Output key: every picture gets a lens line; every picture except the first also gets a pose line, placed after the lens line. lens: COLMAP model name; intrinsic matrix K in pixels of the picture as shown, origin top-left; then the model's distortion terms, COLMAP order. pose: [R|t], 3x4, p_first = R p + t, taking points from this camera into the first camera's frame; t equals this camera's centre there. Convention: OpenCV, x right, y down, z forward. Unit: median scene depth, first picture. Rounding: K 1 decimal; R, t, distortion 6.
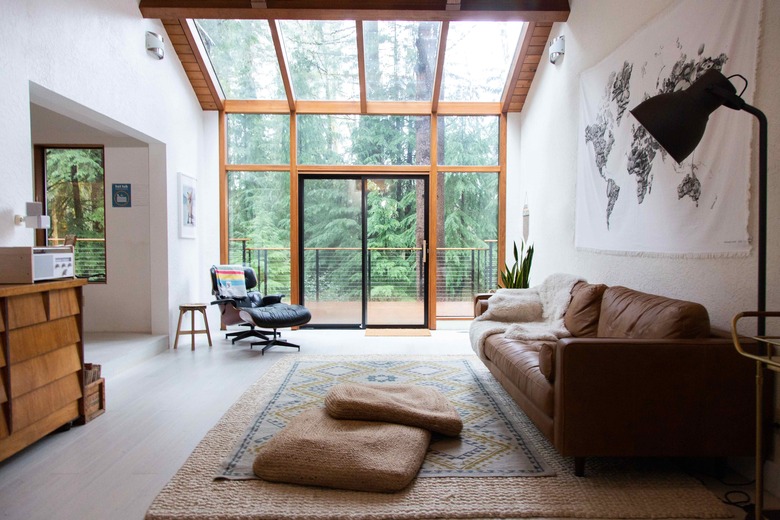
lens RADIAL K [[524.8, 0, 390.9], [0, 524.8, 258.6], [0, 0, 1]] dist [0.001365, 0.001453]
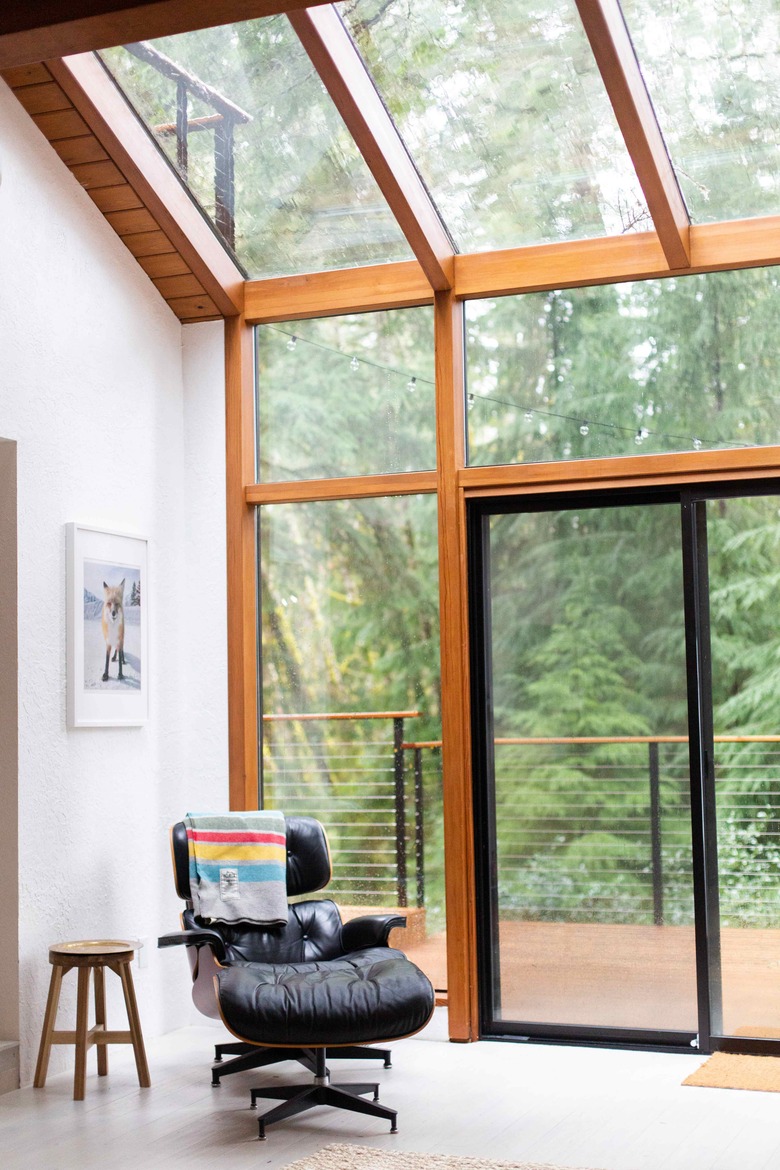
lens RADIAL K [[1664.3, 0, 389.9], [0, 1664.3, 586.6], [0, 0, 1]] dist [-0.021915, 0.000000]
pose [[0.909563, -0.046669, -0.412937, 0.182308], [0.007532, 0.995362, -0.095903, -0.025830], [0.415498, 0.084119, 0.905696, 0.157345]]
